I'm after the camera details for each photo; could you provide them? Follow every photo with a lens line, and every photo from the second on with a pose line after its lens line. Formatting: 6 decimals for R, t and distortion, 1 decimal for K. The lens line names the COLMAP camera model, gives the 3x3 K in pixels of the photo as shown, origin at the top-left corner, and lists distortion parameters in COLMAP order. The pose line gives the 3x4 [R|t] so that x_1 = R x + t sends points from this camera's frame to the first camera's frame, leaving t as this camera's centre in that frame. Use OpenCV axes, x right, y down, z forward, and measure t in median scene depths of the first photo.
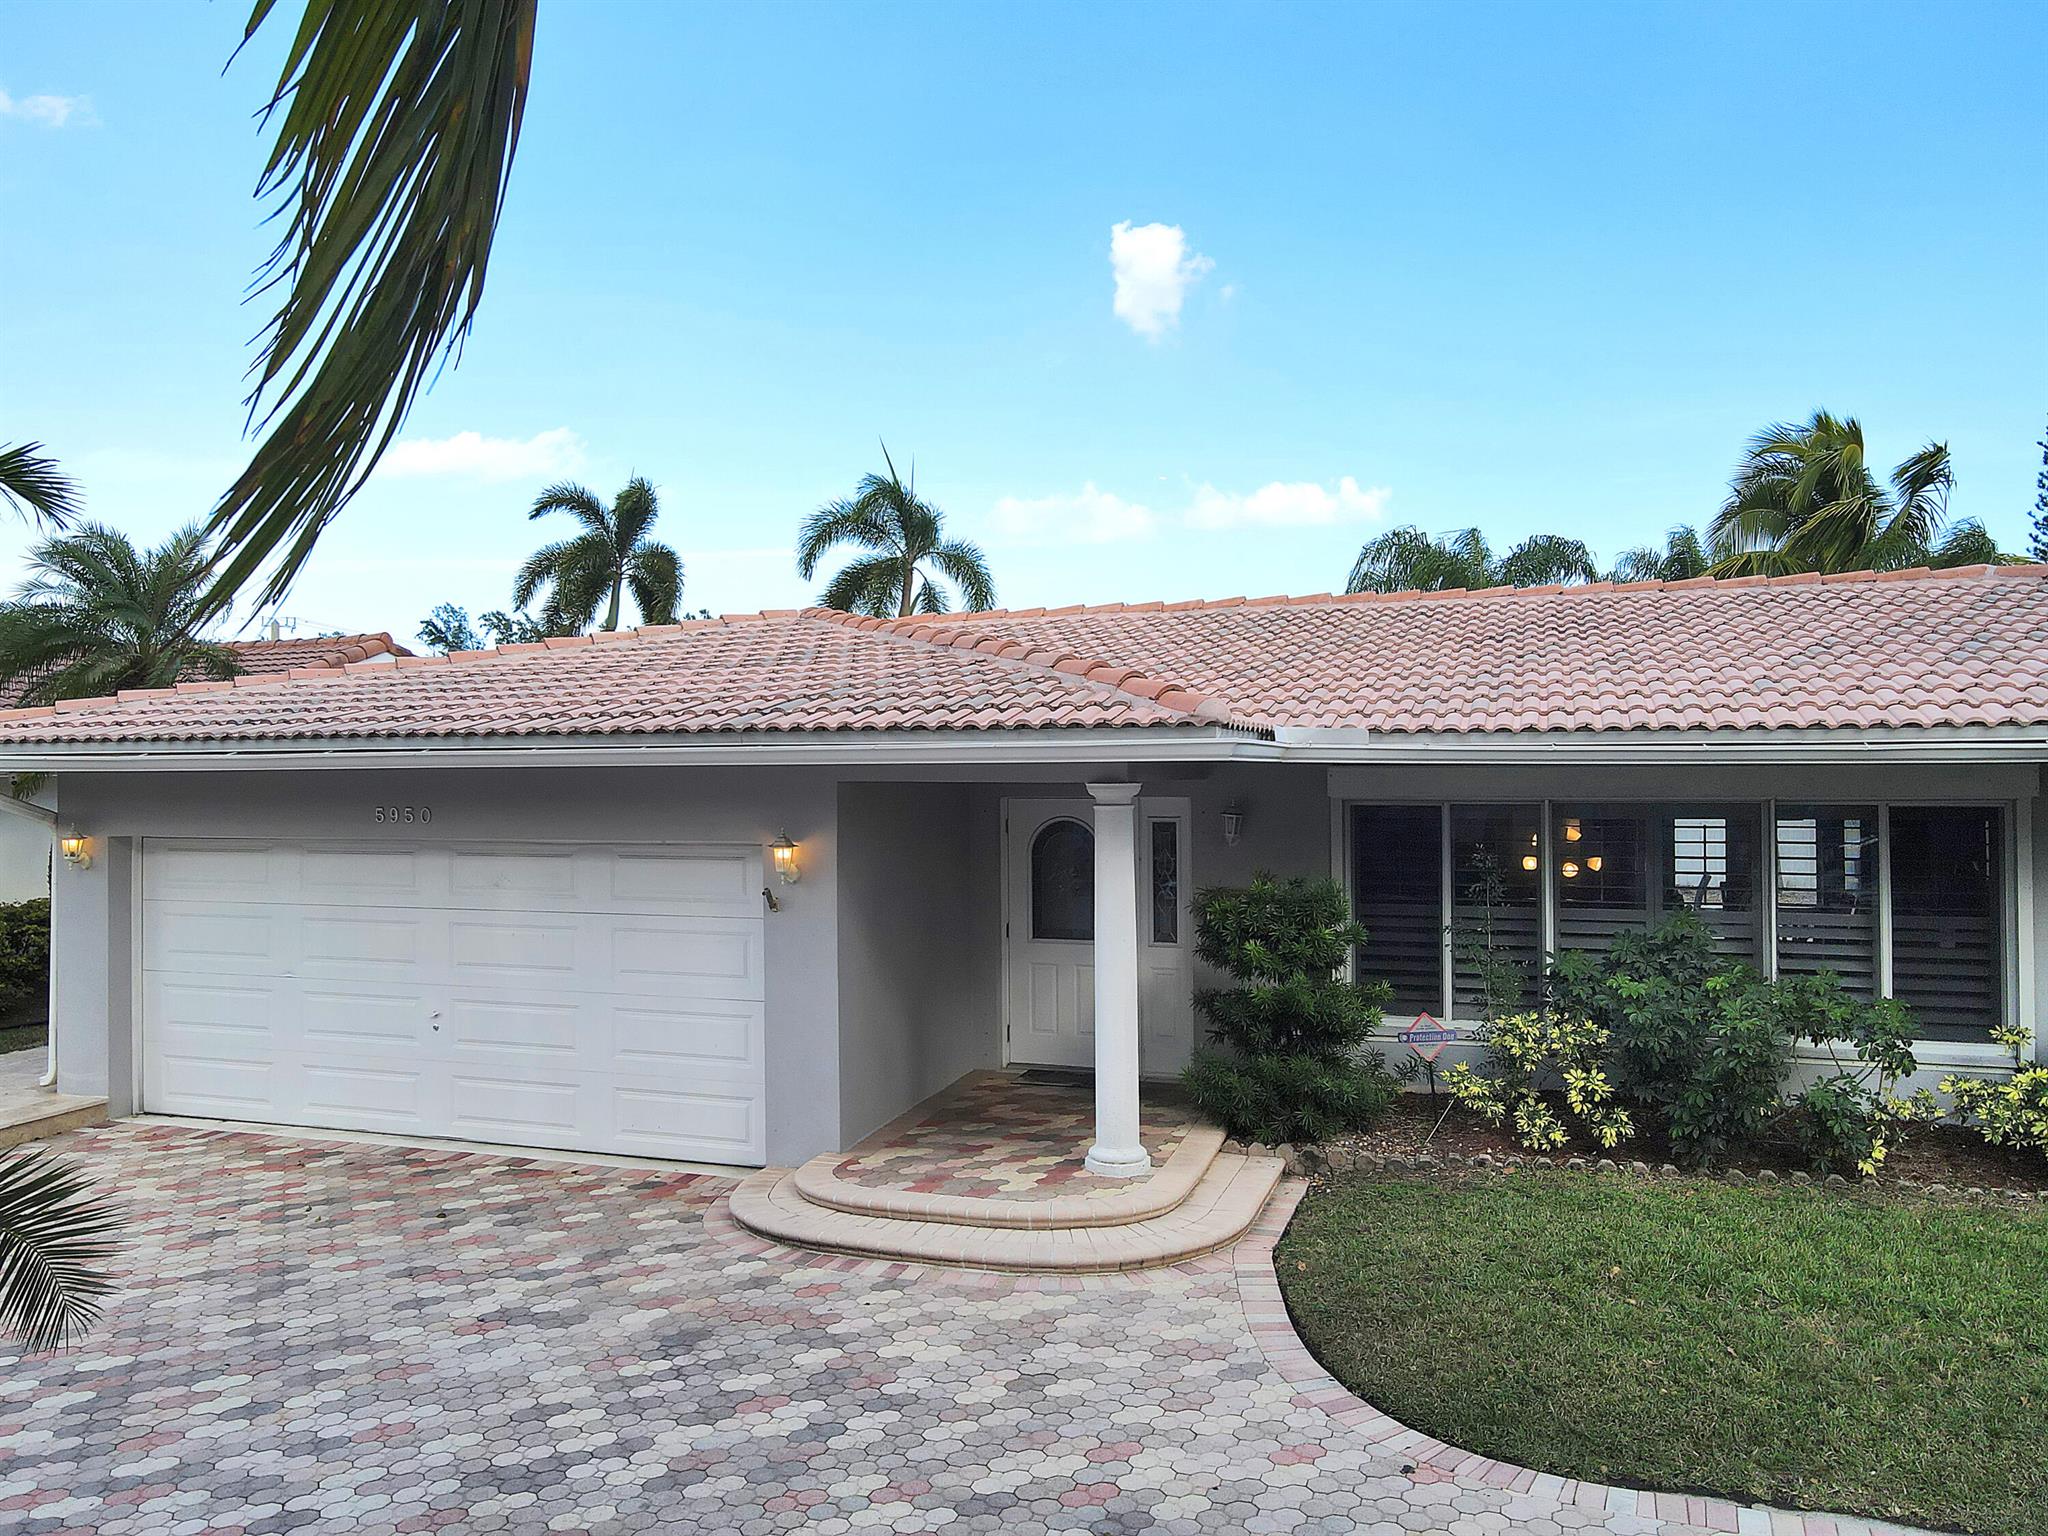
lens RADIAL K [[1473.3, 0, 1024.0], [0, 1473.3, 768.0], [0, 0, 1]] dist [-0.001486, 0.017293]
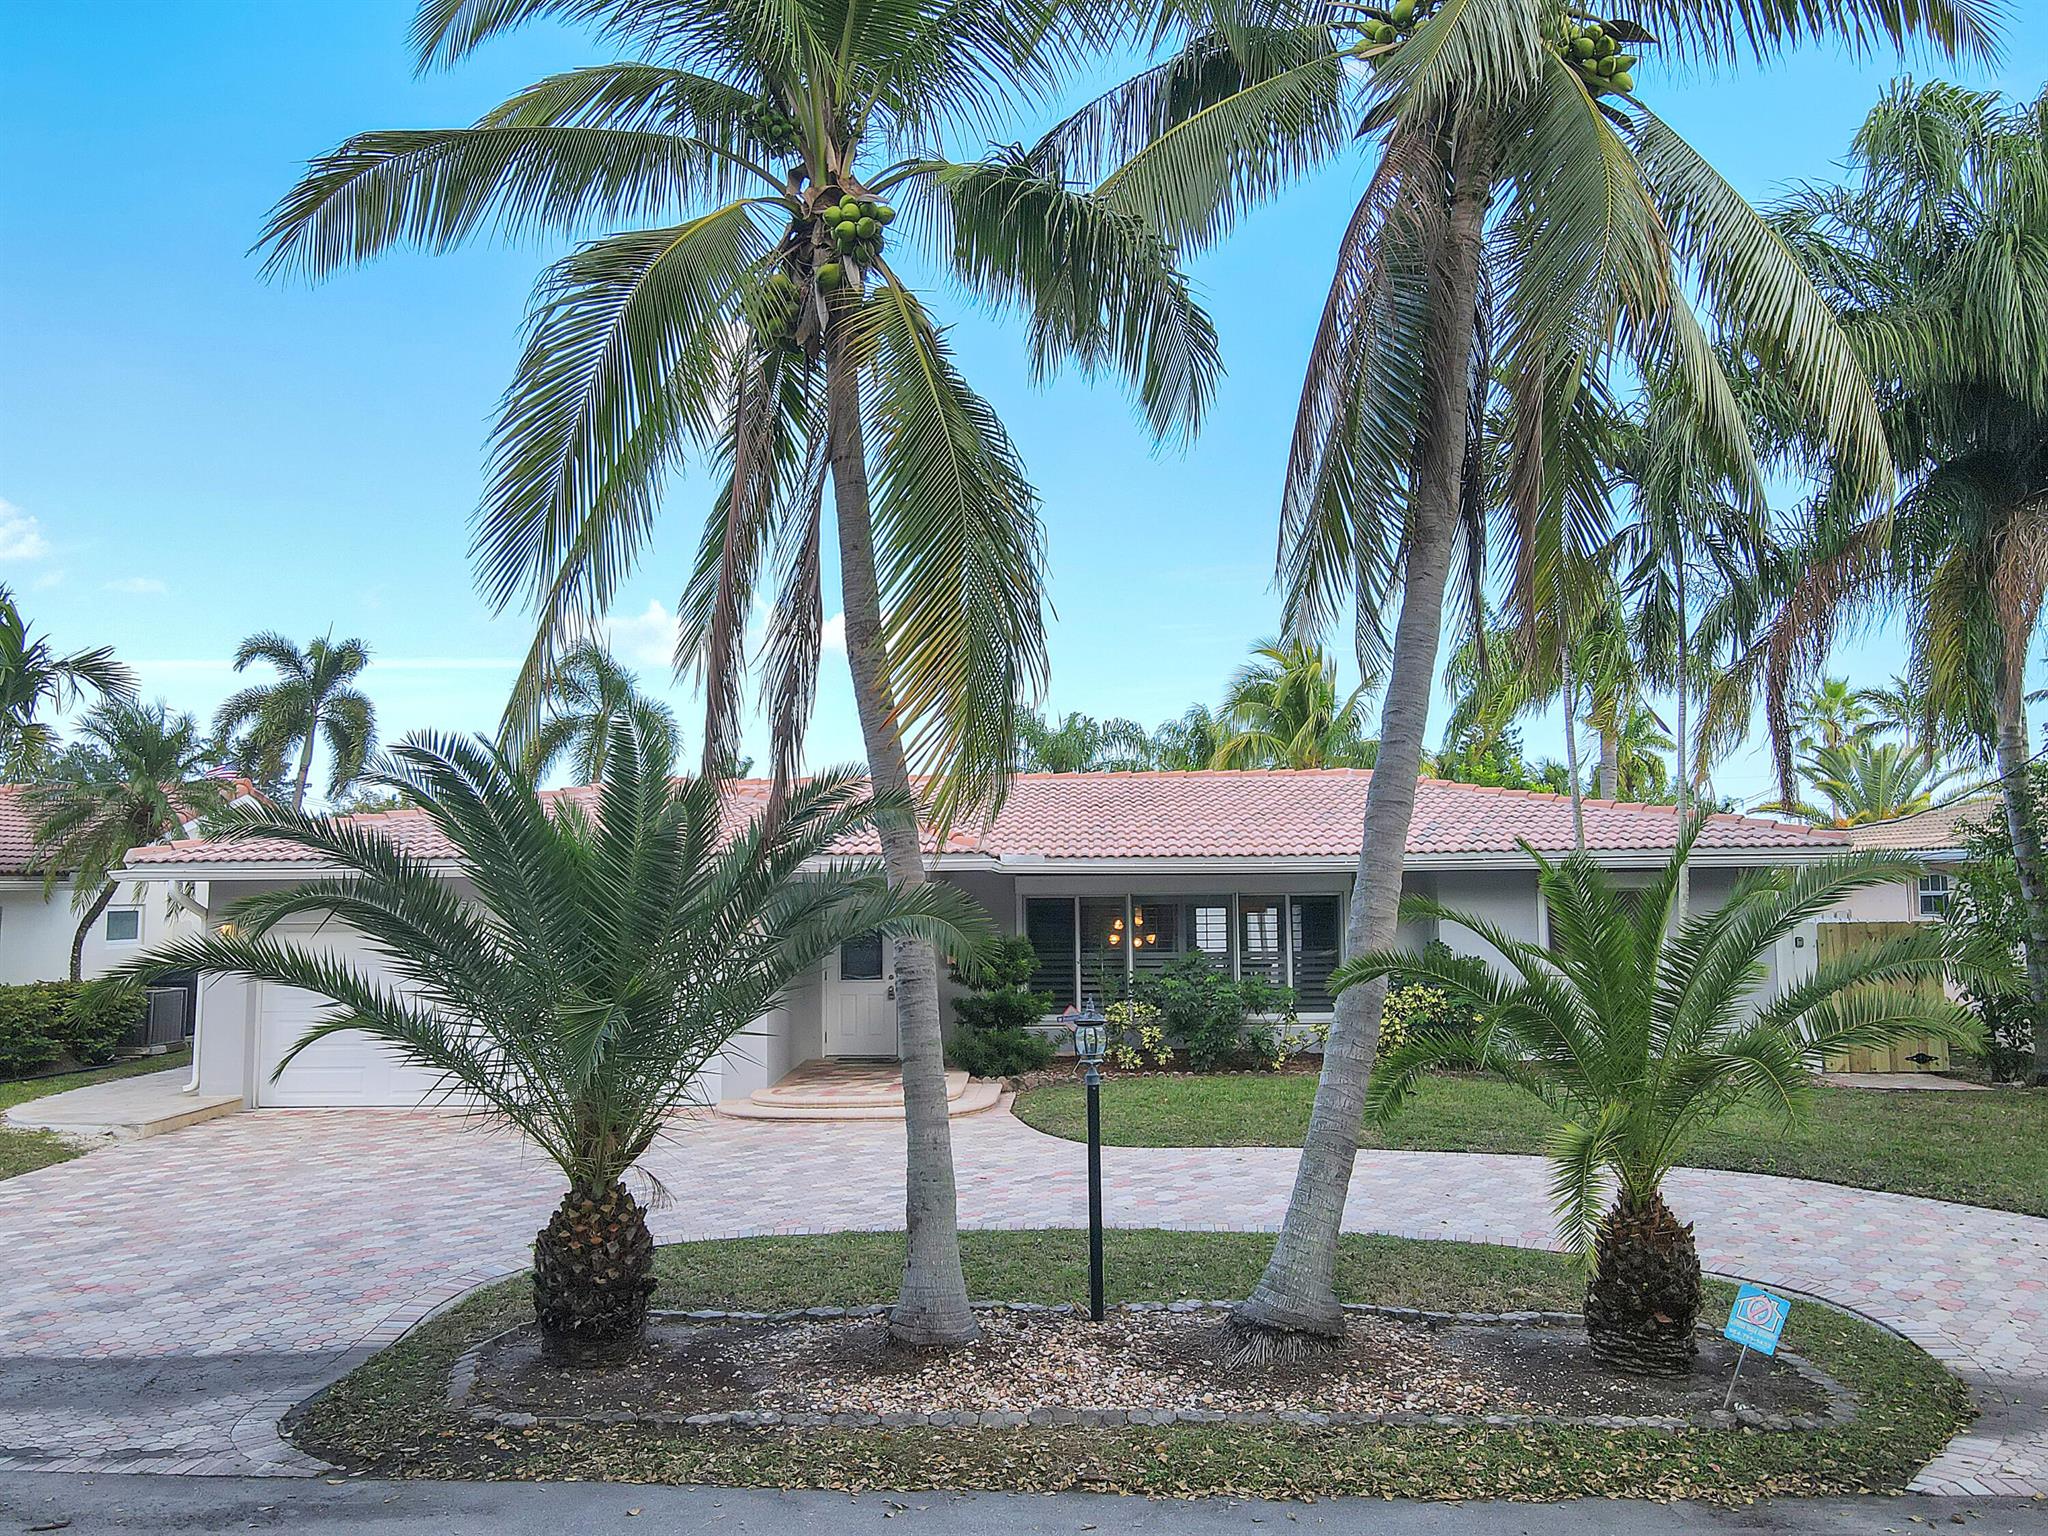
lens RADIAL K [[1473.3, 0, 1024.0], [0, 1473.3, 768.0], [0, 0, 1]] dist [-0.001486, 0.017293]
pose [[0.958043, 0.020768, 0.285872, -0.342828], [0.004554, 0.996143, -0.087630, 0.028186], [-0.286589, 0.085255, 0.954253, -0.840306]]
